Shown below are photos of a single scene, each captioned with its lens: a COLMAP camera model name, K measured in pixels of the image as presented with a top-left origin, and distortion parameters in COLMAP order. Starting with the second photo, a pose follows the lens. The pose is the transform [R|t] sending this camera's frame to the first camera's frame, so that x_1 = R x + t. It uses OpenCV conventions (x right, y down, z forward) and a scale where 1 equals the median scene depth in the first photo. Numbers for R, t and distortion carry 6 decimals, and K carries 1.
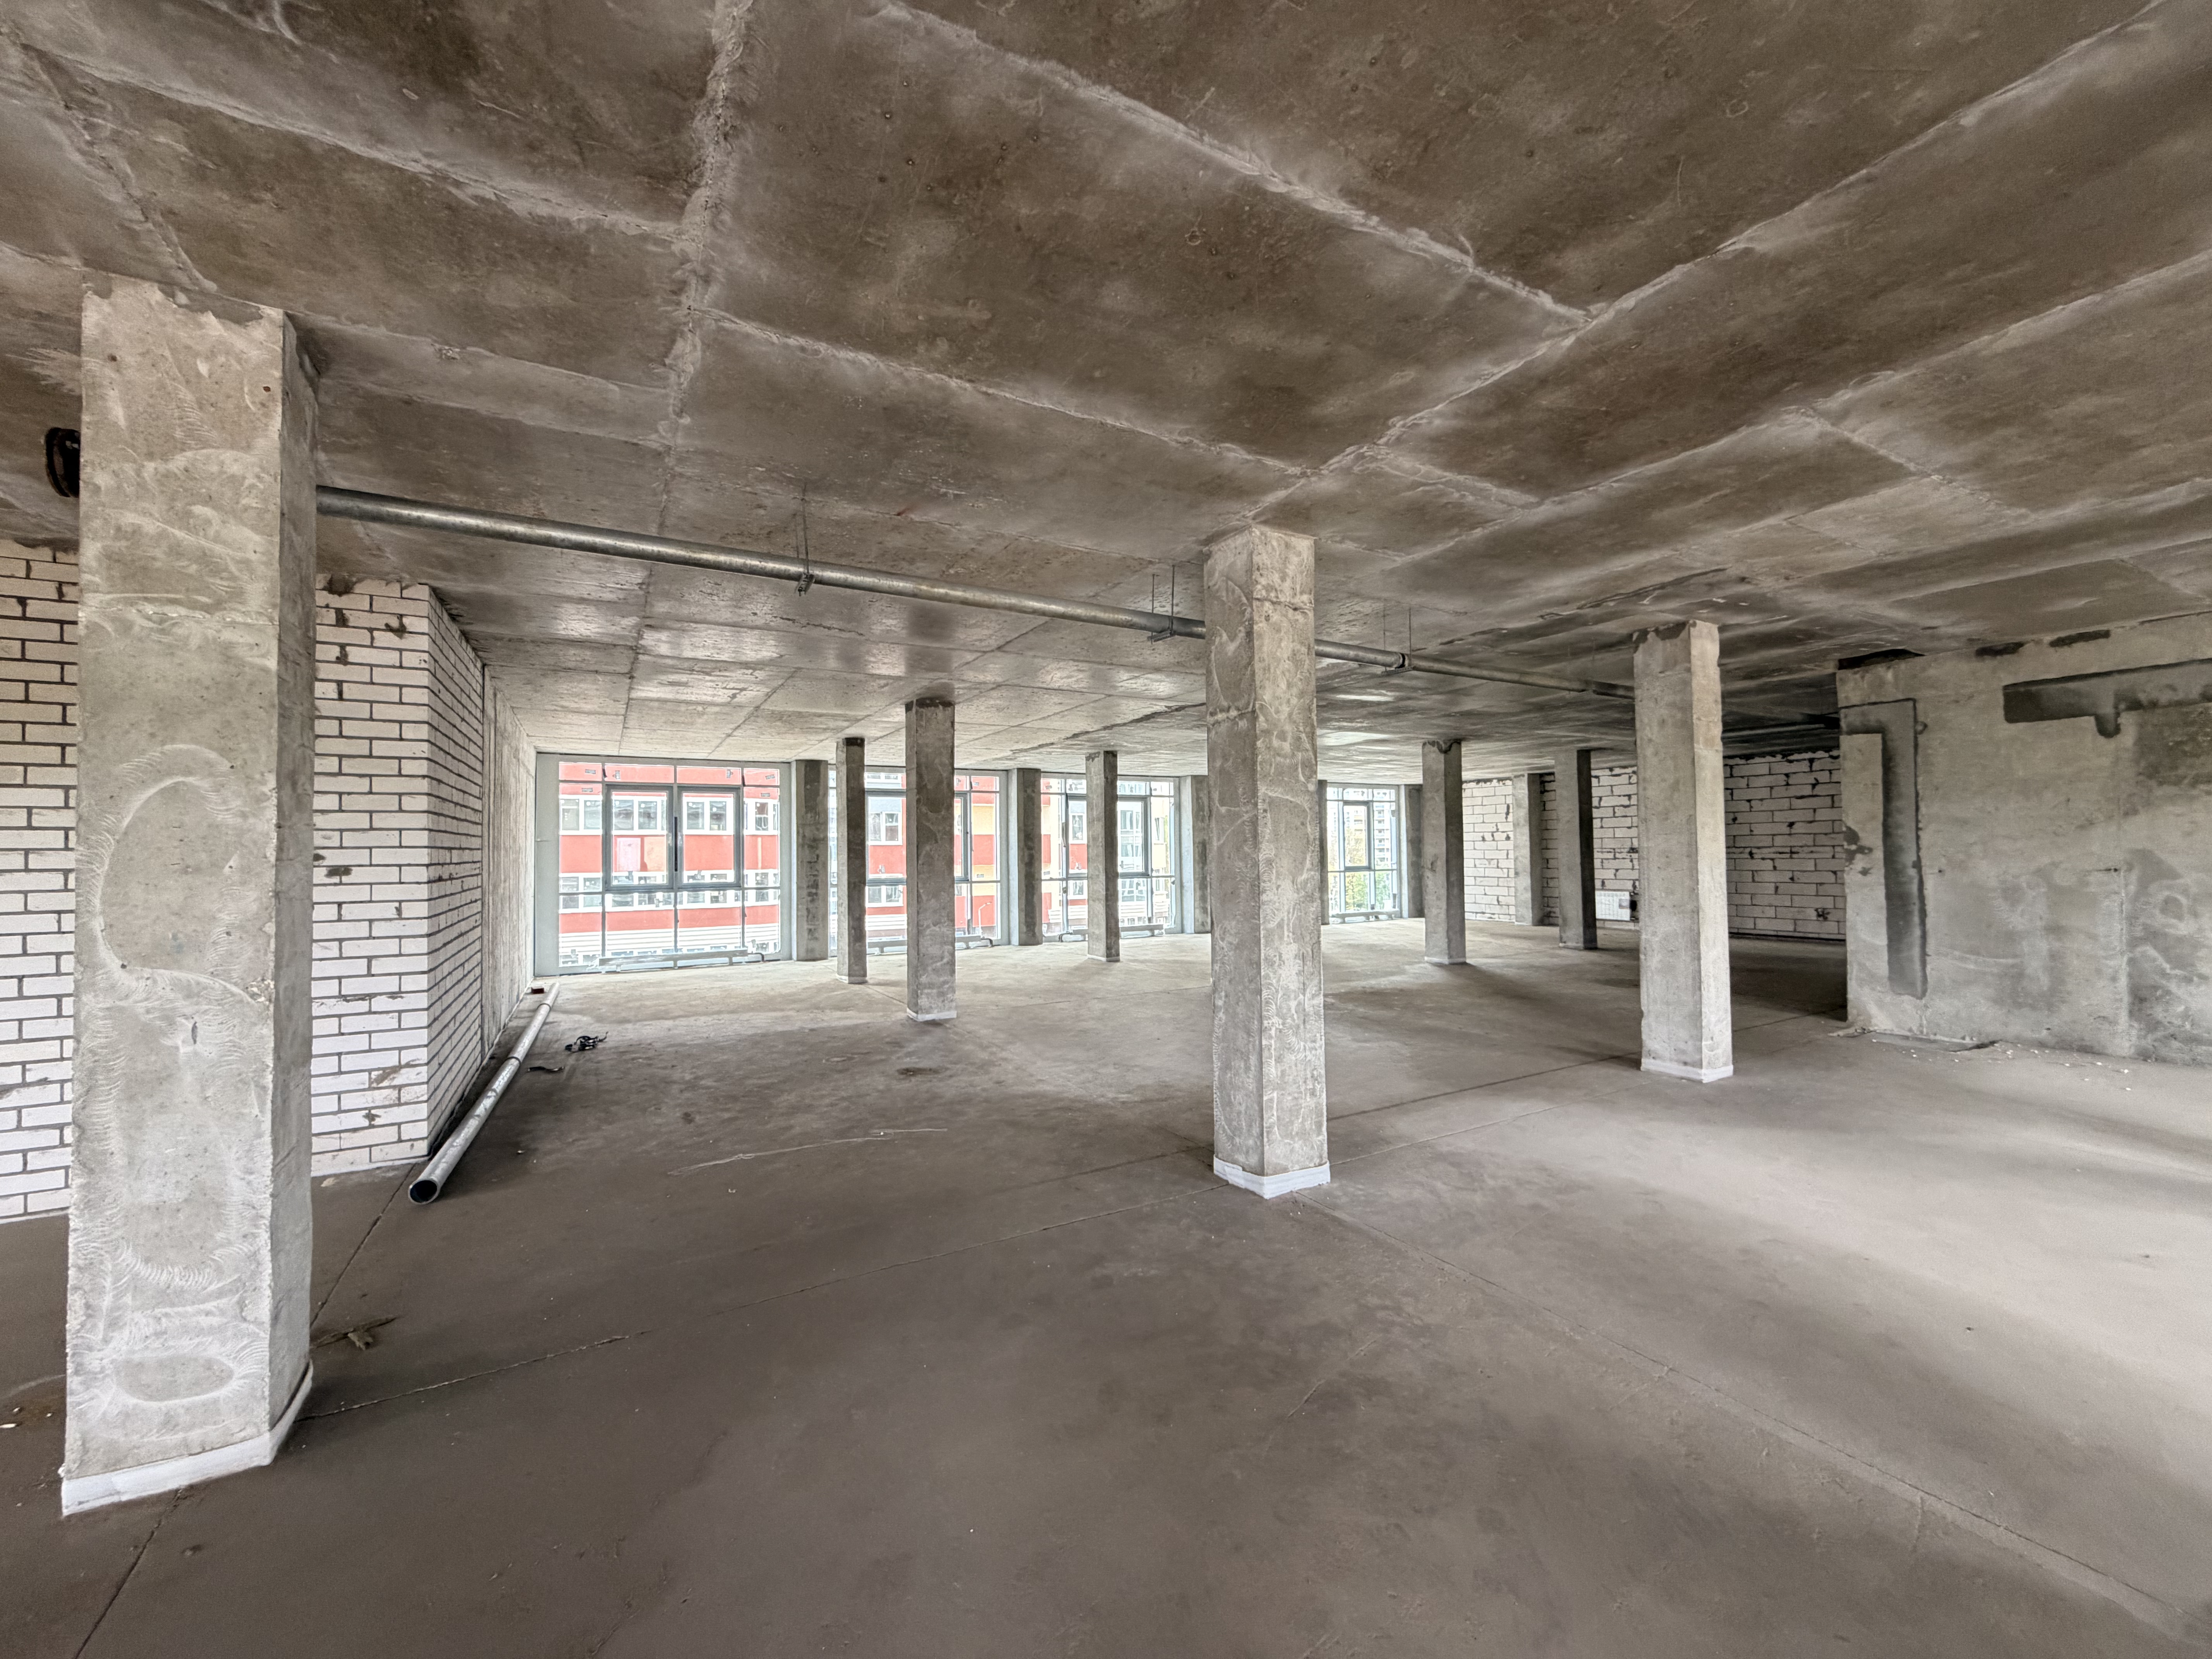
lens RADIAL K [[877.0, 0, 1099.9], [0, 877.0, 834.5], [0, 0, 1]] dist [0.000083, -0.000365]
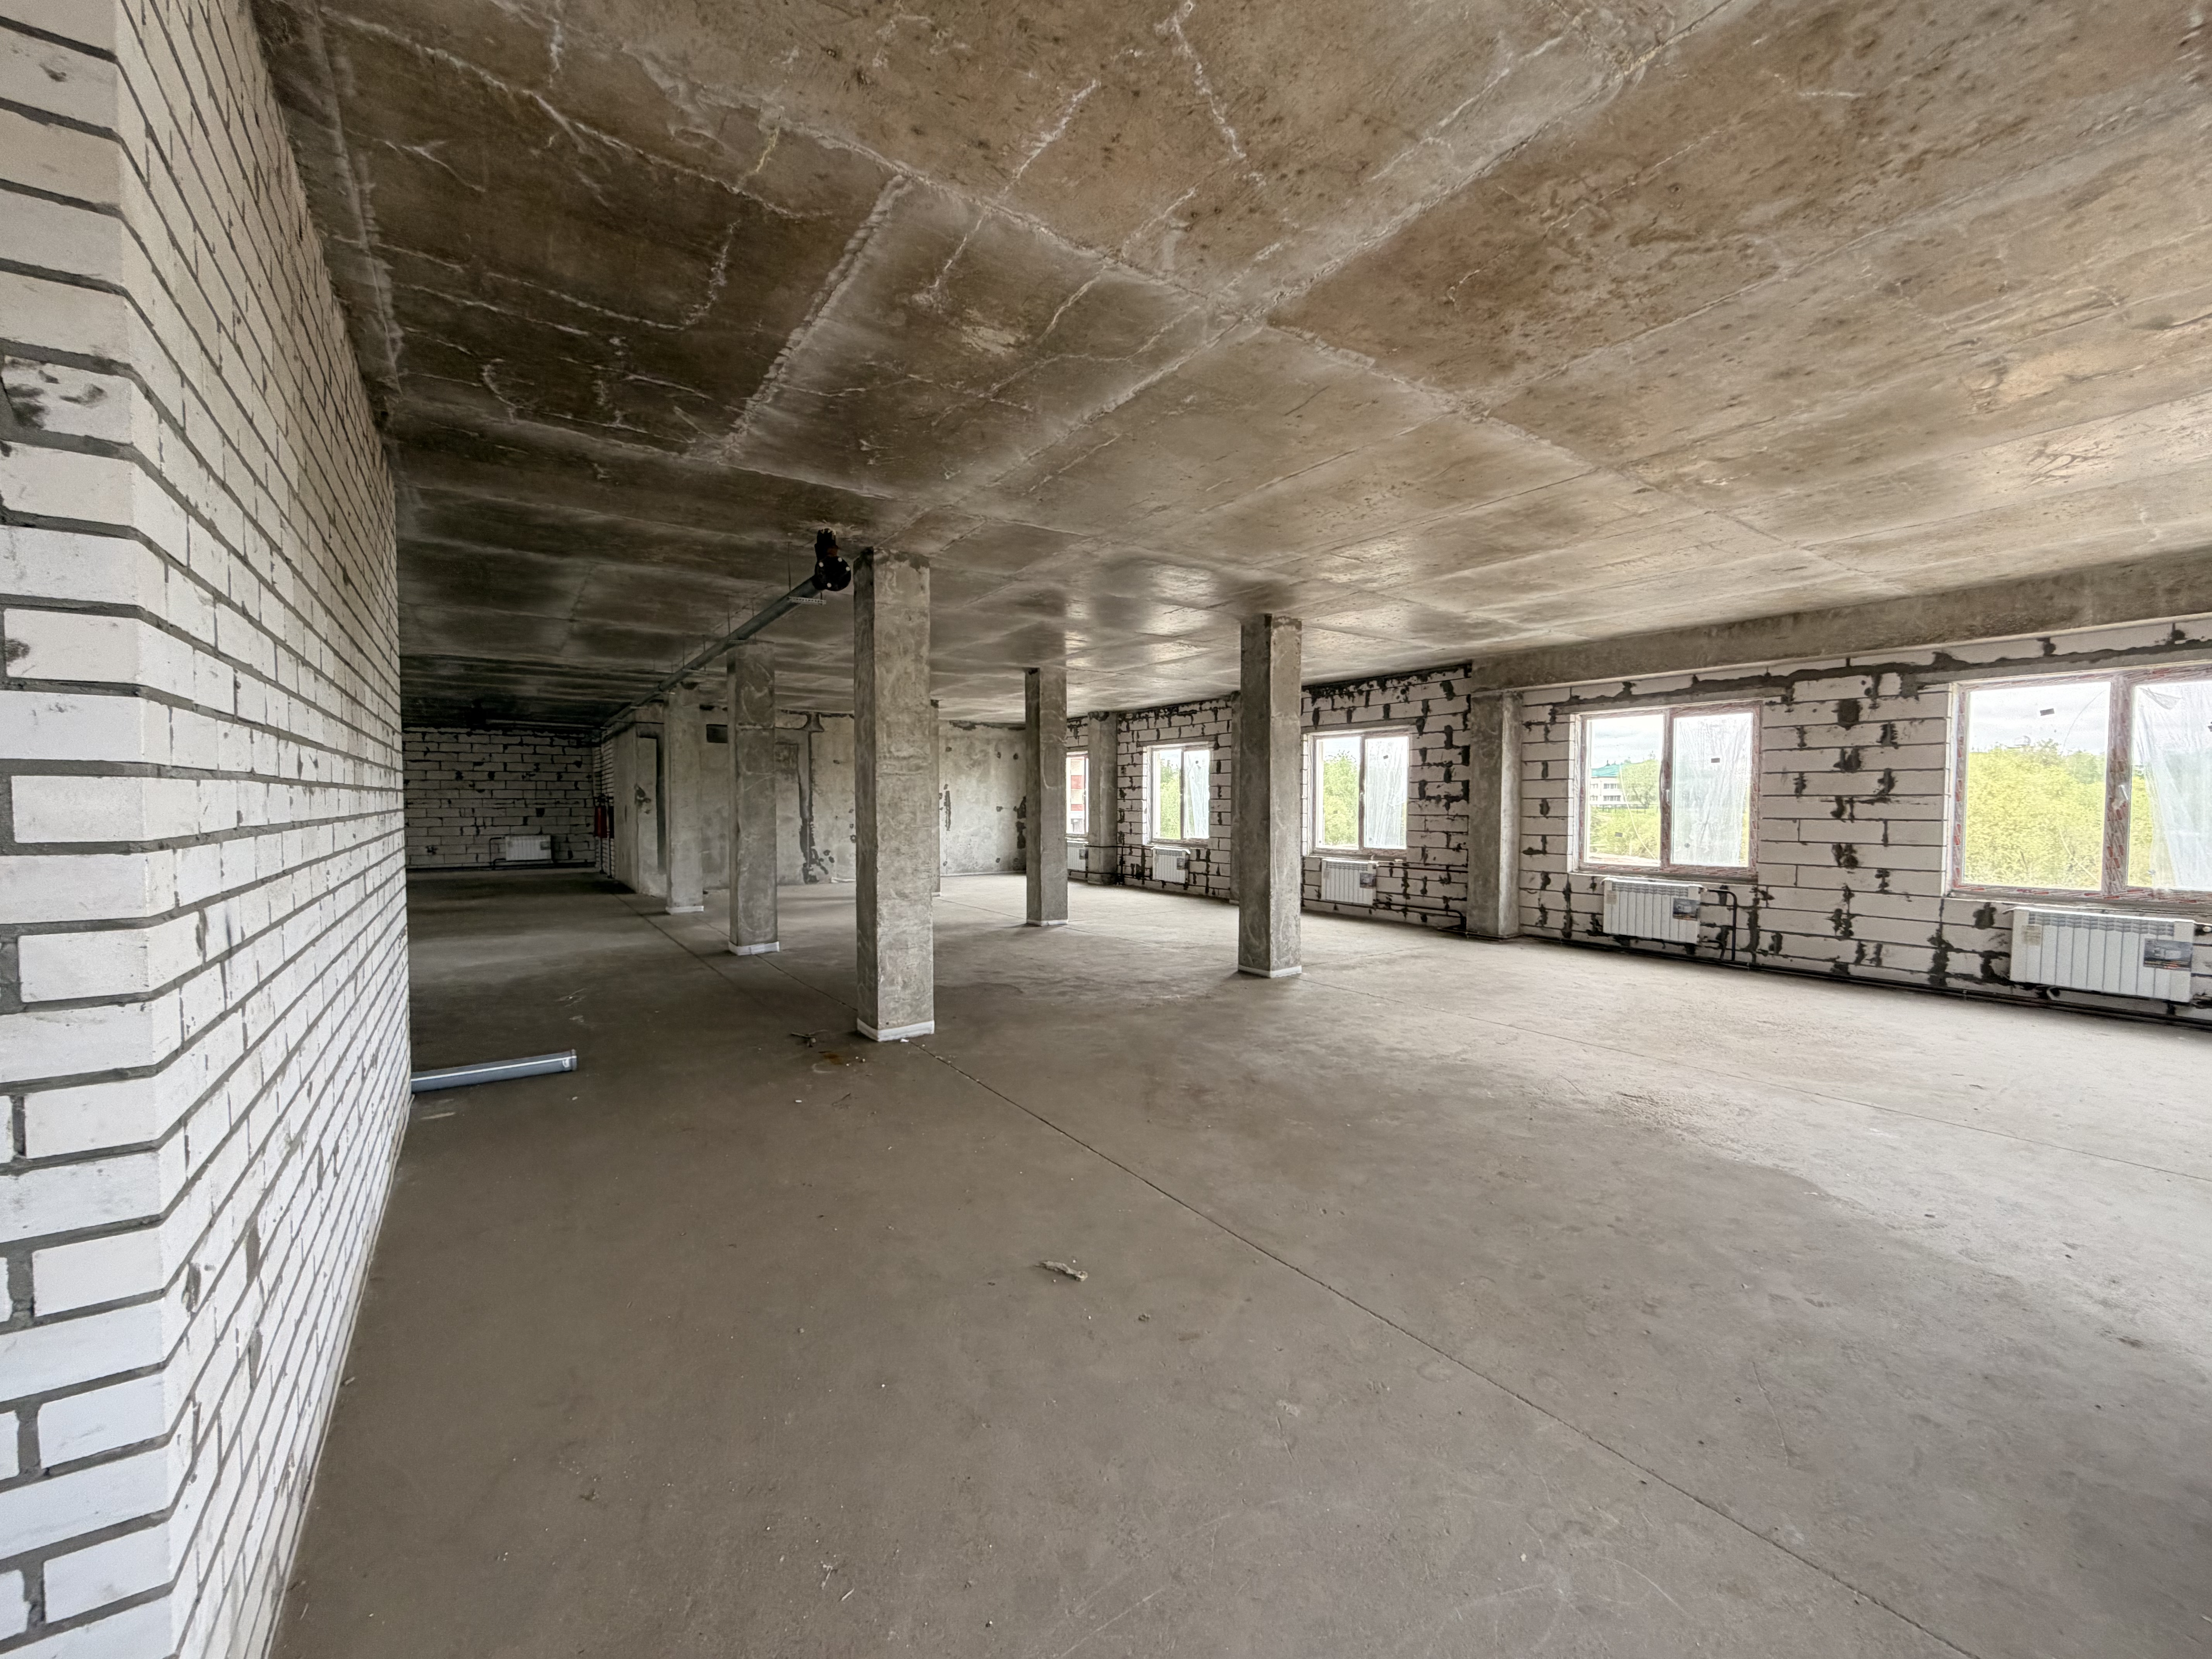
lens RADIAL K [[877.0, 0, 1099.9], [0, 877.0, 834.5], [0, 0, 1]] dist [0.000083, -0.000365]
pose [[-0.094642, -0.023769, 0.995228, -1.101250], [-0.022036, 0.999520, 0.021776, 0.029290], [-0.995267, -0.019870, -0.095120, 0.215712]]
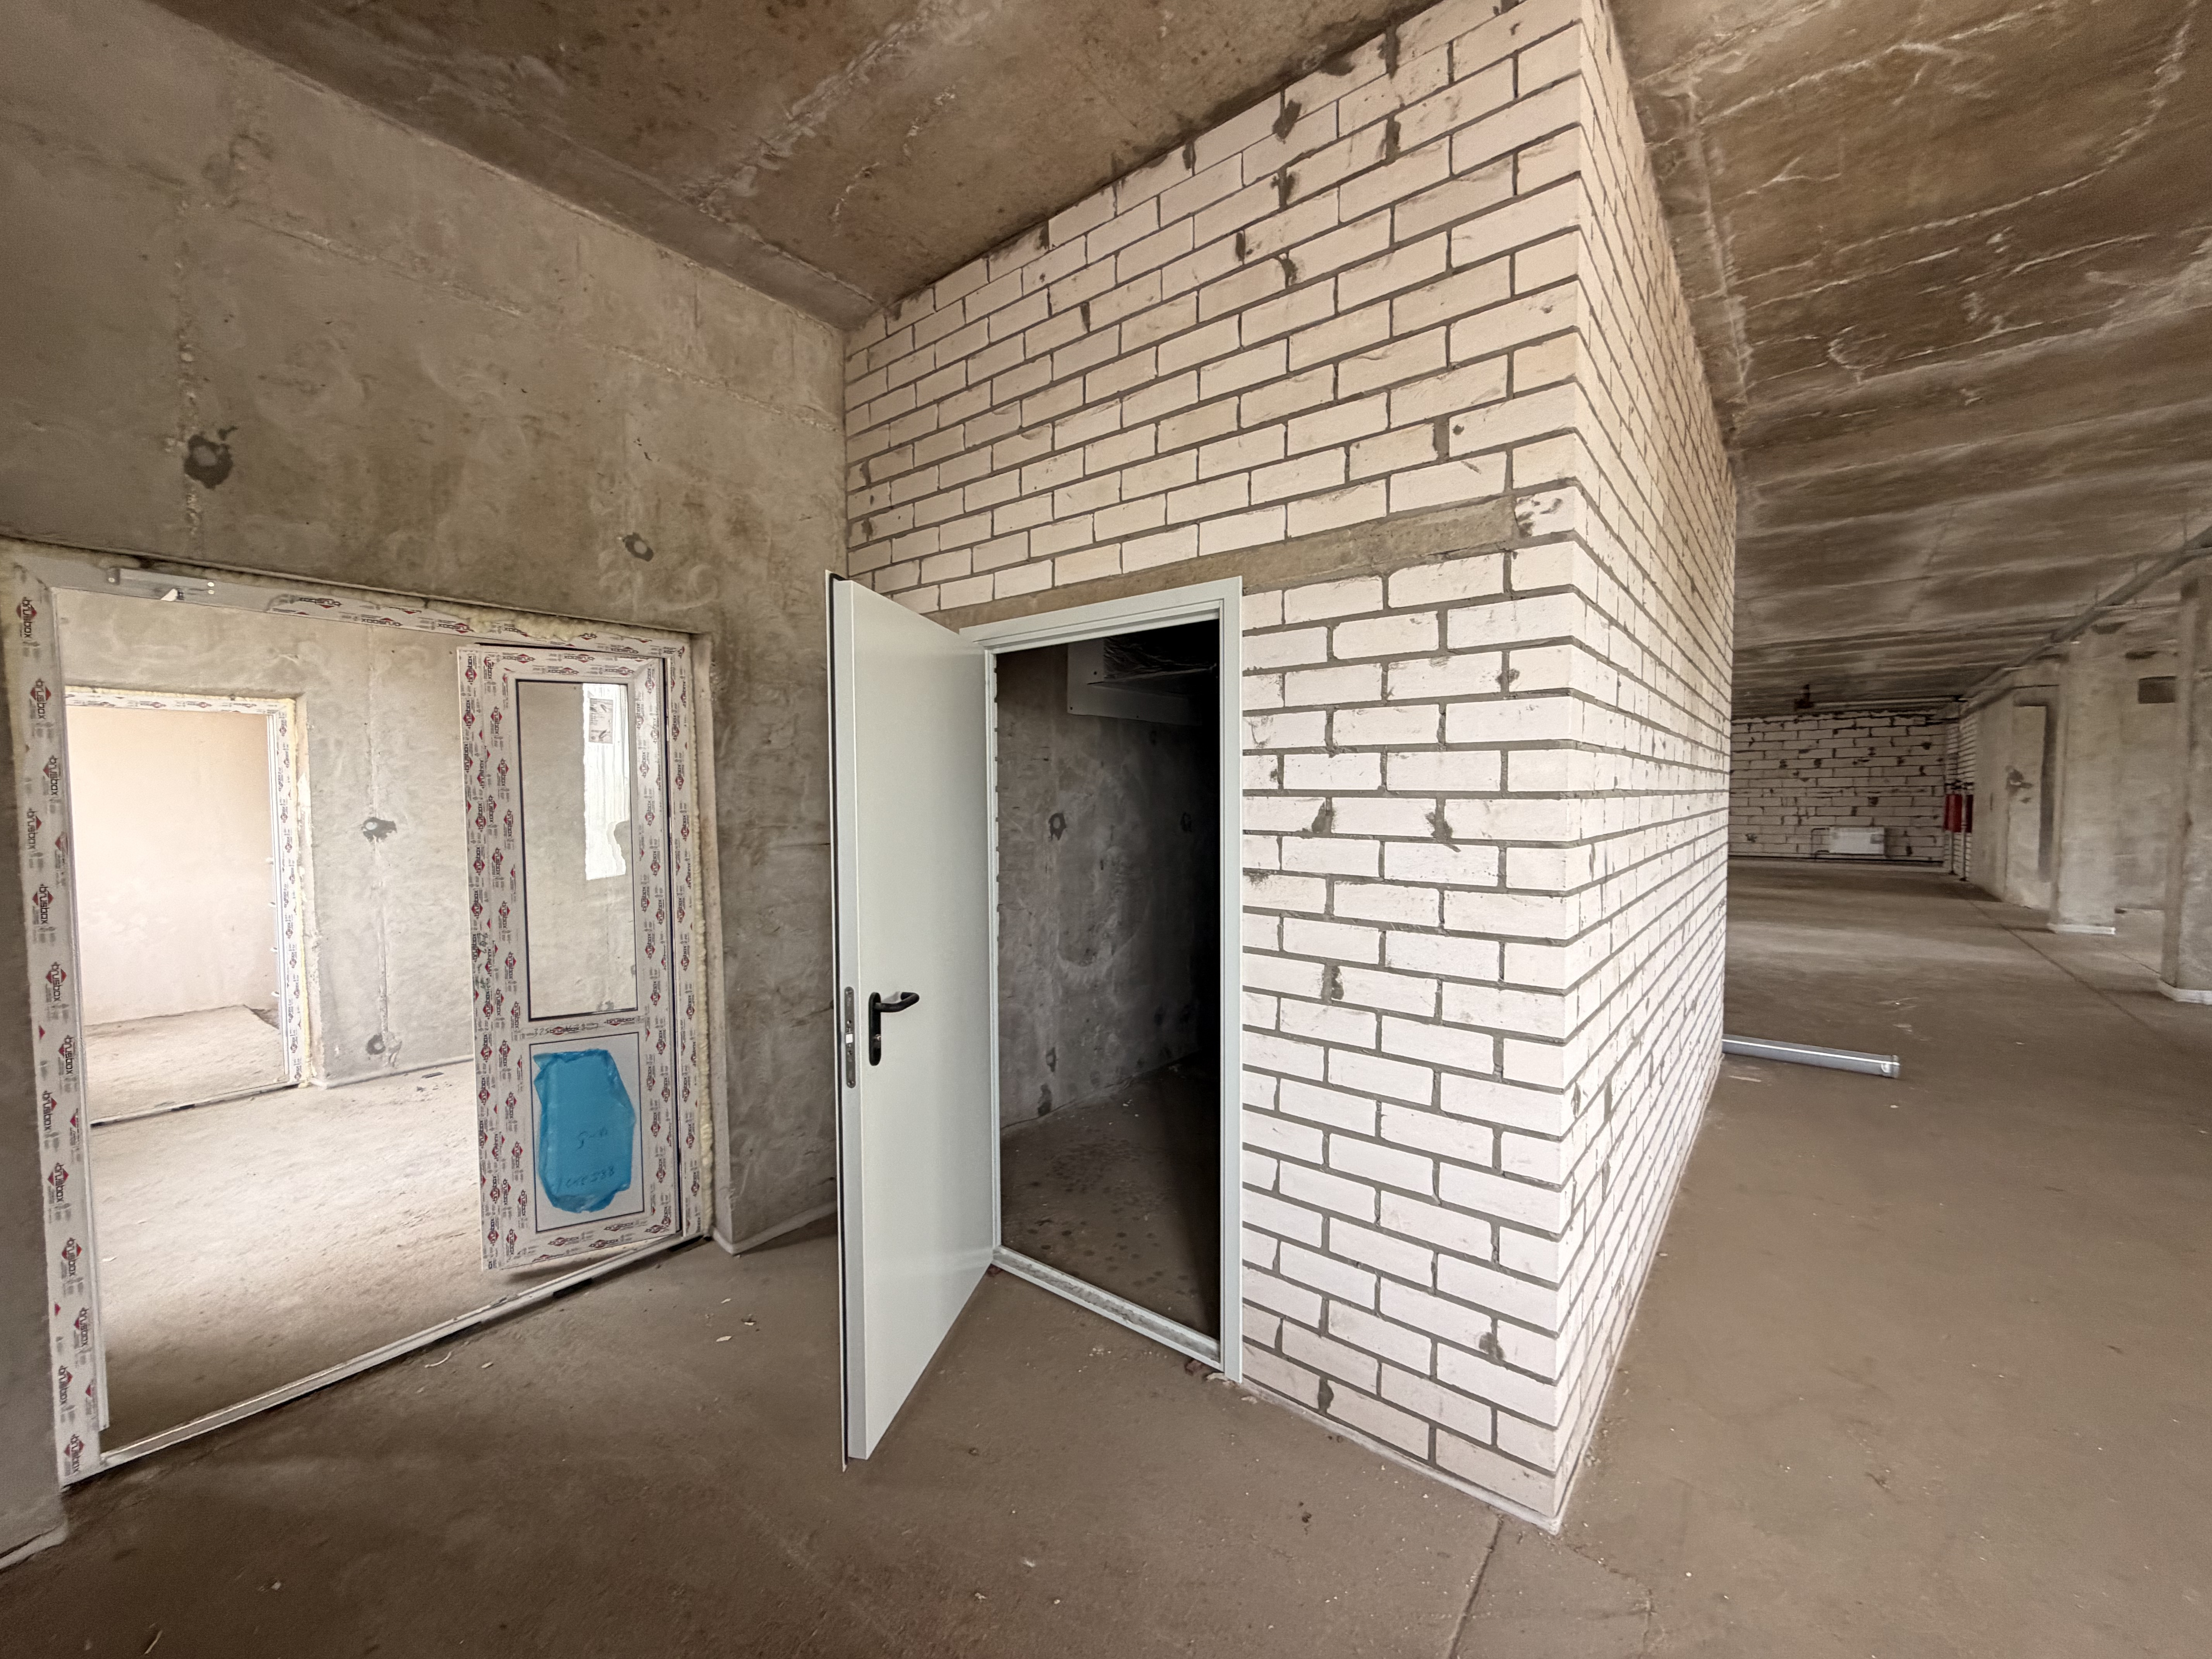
lens RADIAL K [[877.0, 0, 1099.9], [0, 877.0, 834.5], [0, 0, 1]] dist [0.000083, -0.000365]
pose [[0.930675, -0.007595, 0.365768, -1.131999], [-0.015091, 0.998137, 0.059124, 0.036704], [-0.365535, -0.060545, 0.928826, 0.197056]]
